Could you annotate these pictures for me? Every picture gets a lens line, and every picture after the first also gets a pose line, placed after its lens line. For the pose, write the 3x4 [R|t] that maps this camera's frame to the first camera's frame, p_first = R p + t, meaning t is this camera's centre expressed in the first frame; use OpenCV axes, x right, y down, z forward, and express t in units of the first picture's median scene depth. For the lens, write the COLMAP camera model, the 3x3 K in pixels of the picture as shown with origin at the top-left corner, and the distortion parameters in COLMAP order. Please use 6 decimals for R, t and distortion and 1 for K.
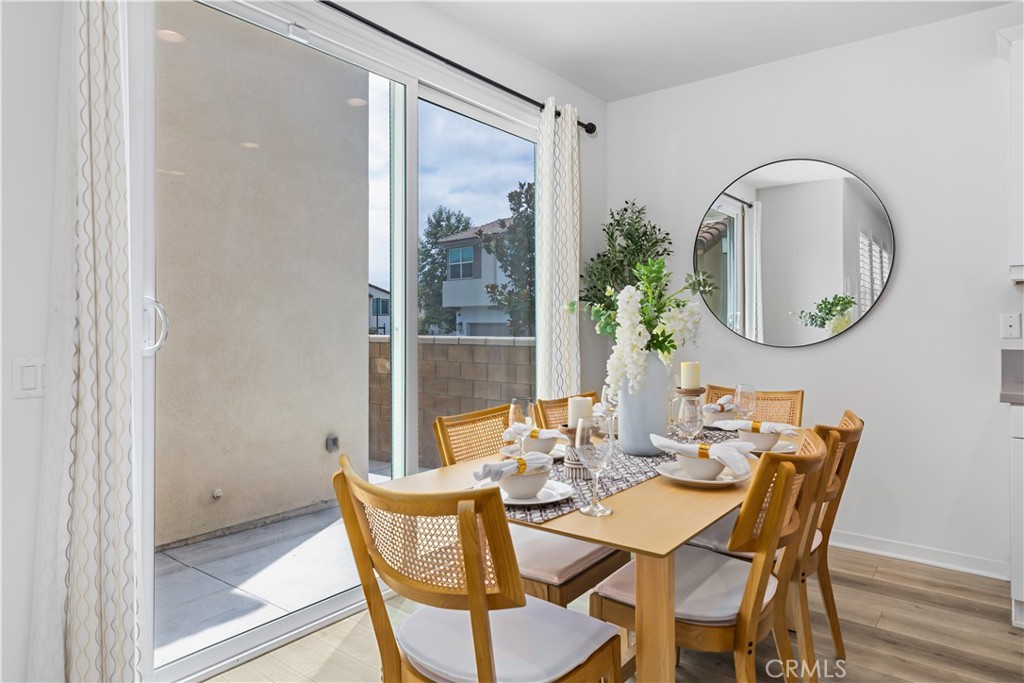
lens RADIAL K [[625.9, 0, 510.7], [0, 625.9, 318.8], [0, 0, 1]] dist [0.002518, 0.000267]
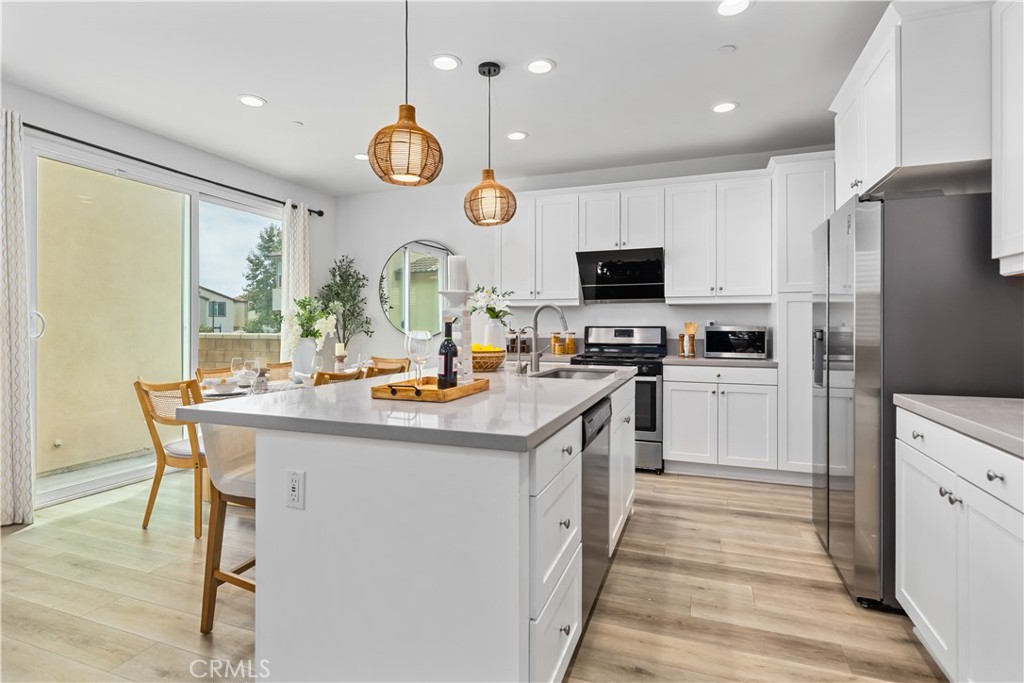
lens RADIAL K [[513.8, 0, 507.7], [0, 513.8, 321.8], [0, 0, 1]] dist [-0.001960, 0.000402]
pose [[0.953605, 0.004692, 0.301023, 0.200160], [-0.005433, 0.999984, 0.001624, -0.005936], [-0.301011, -0.003184, 0.953615, -0.543365]]
